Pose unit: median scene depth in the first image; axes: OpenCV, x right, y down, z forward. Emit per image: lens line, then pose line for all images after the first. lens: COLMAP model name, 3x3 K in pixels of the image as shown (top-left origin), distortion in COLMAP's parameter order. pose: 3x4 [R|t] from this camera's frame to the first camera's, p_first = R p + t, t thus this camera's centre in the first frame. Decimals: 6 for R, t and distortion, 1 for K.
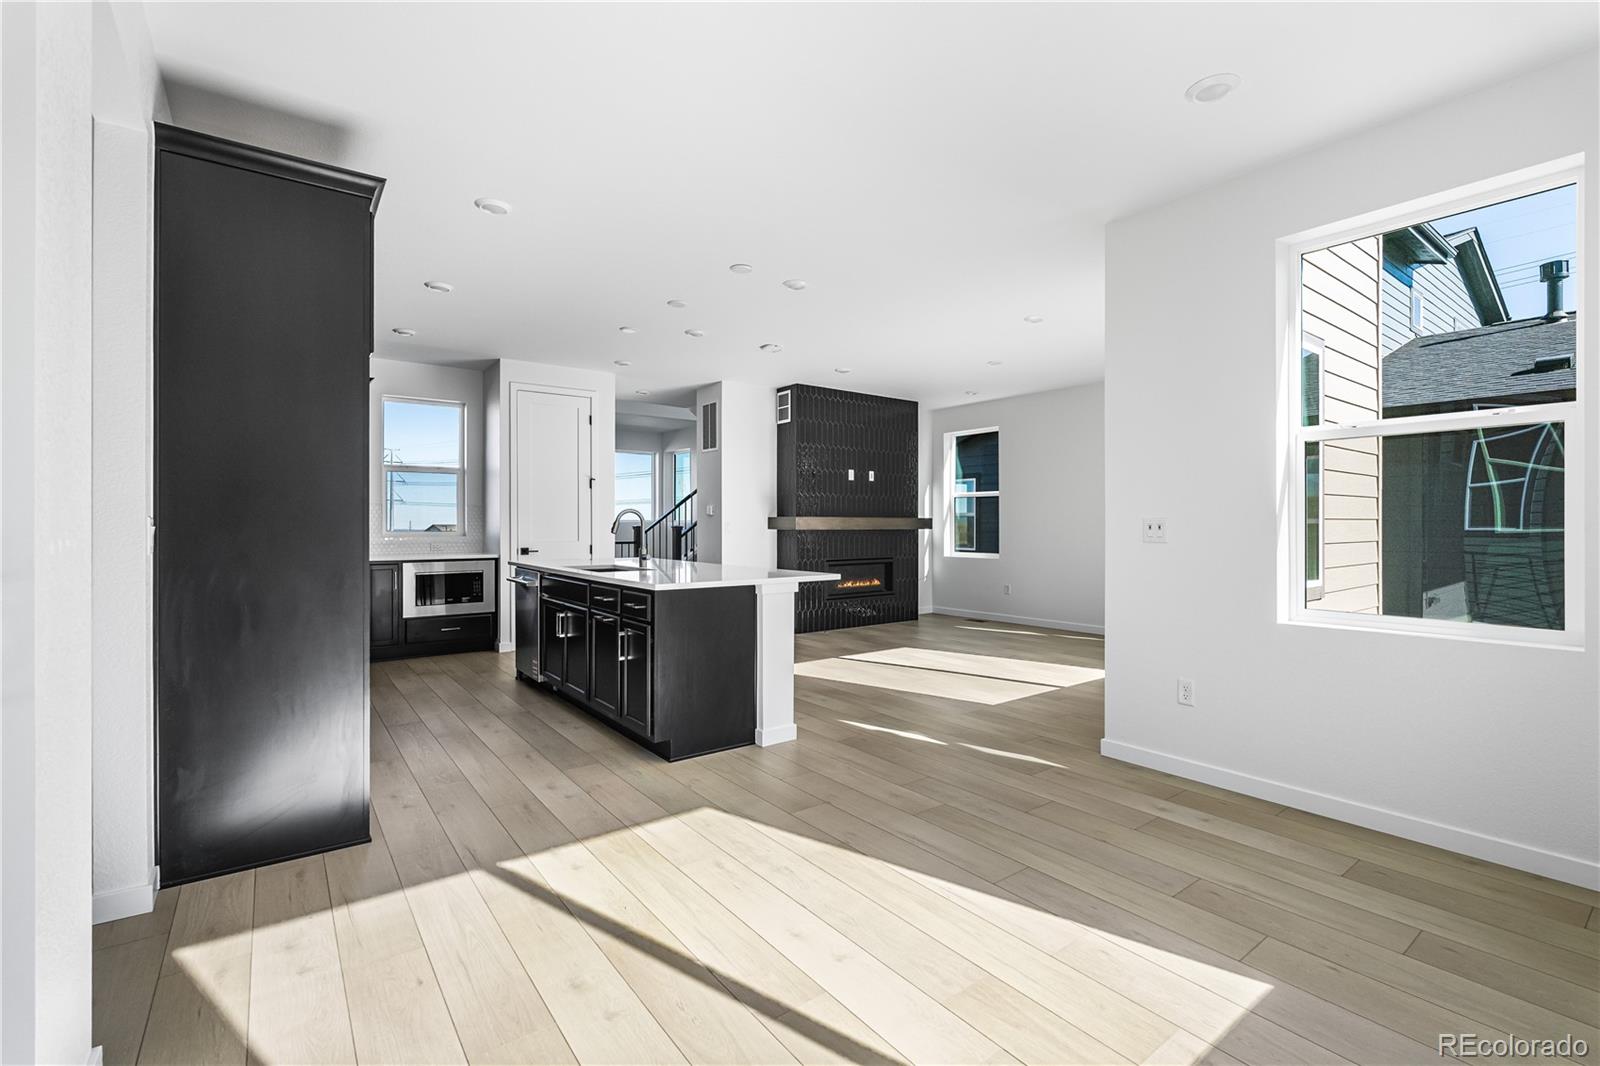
lens RADIAL K [[706.2, 0, 798.7], [0, 706.2, 530.3], [0, 0, 1]] dist [-0.000043, -0.000083]
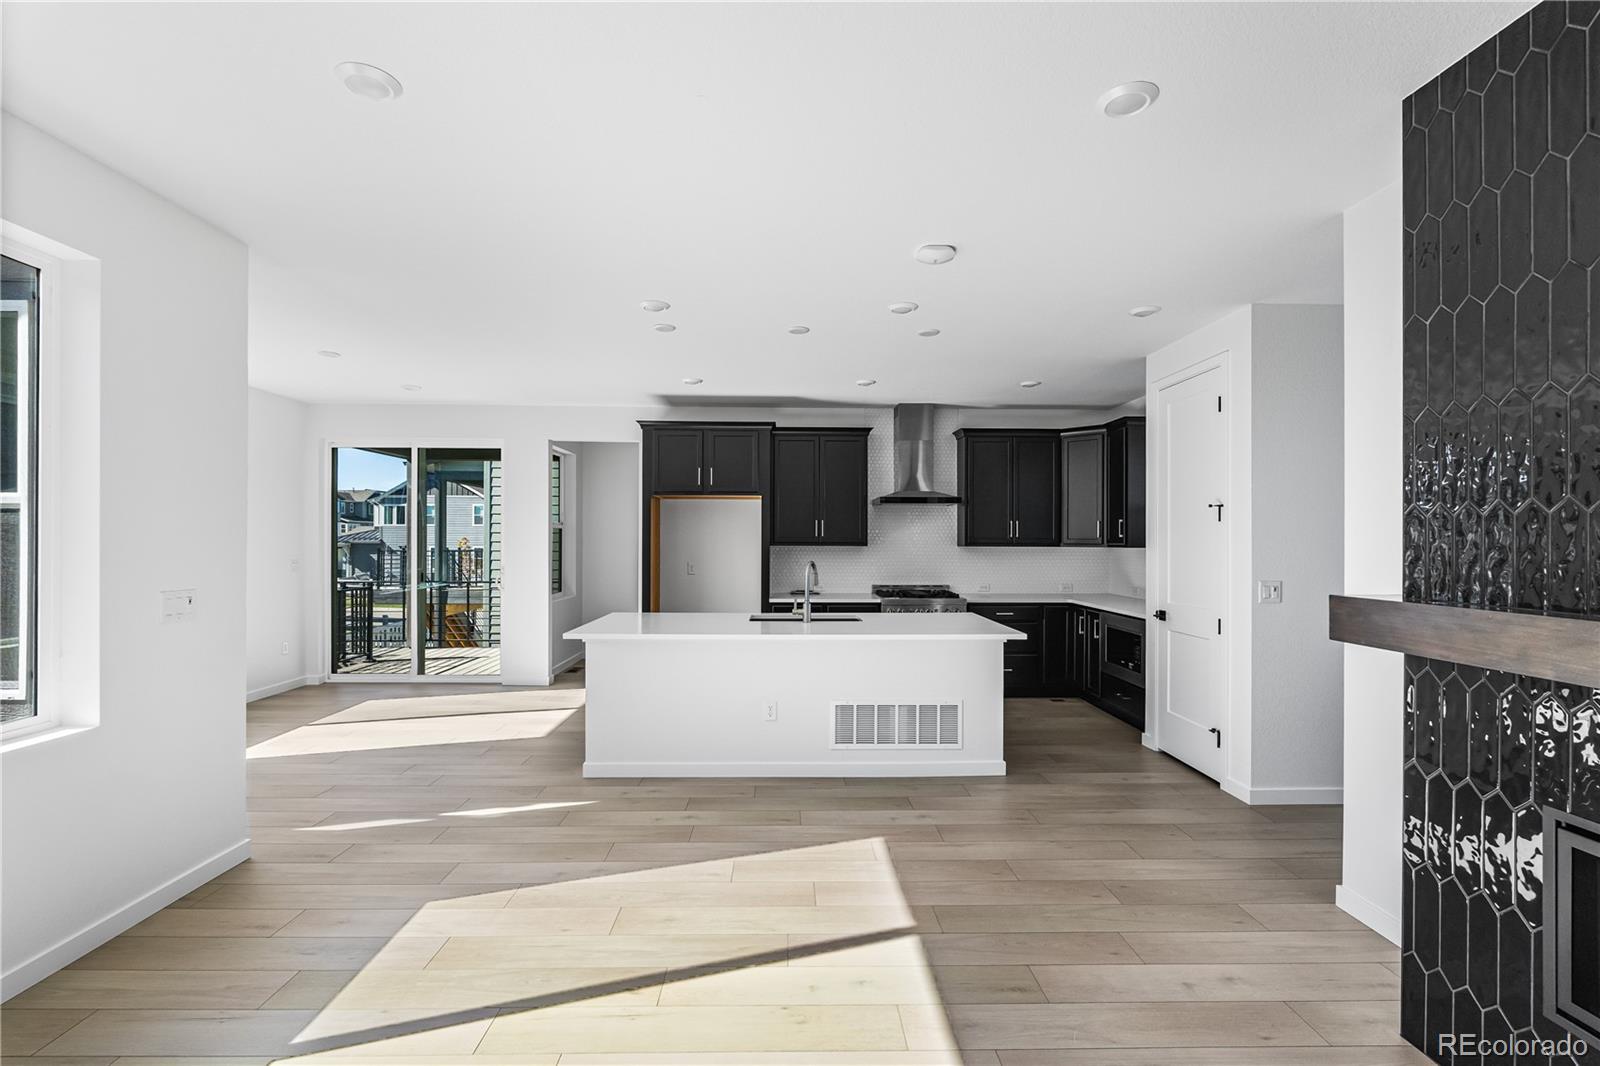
lens RADIAL K [[706.2, 0, 797.7], [0, 706.2, 533.8], [0, 0, 1]] dist [-0.000043, -0.000083]
pose [[-0.583248, -0.012650, -0.812195, 0.804410], [-0.011940, 0.999904, -0.006999, -0.092746], [0.812206, 0.005615, -0.583344, 2.211794]]
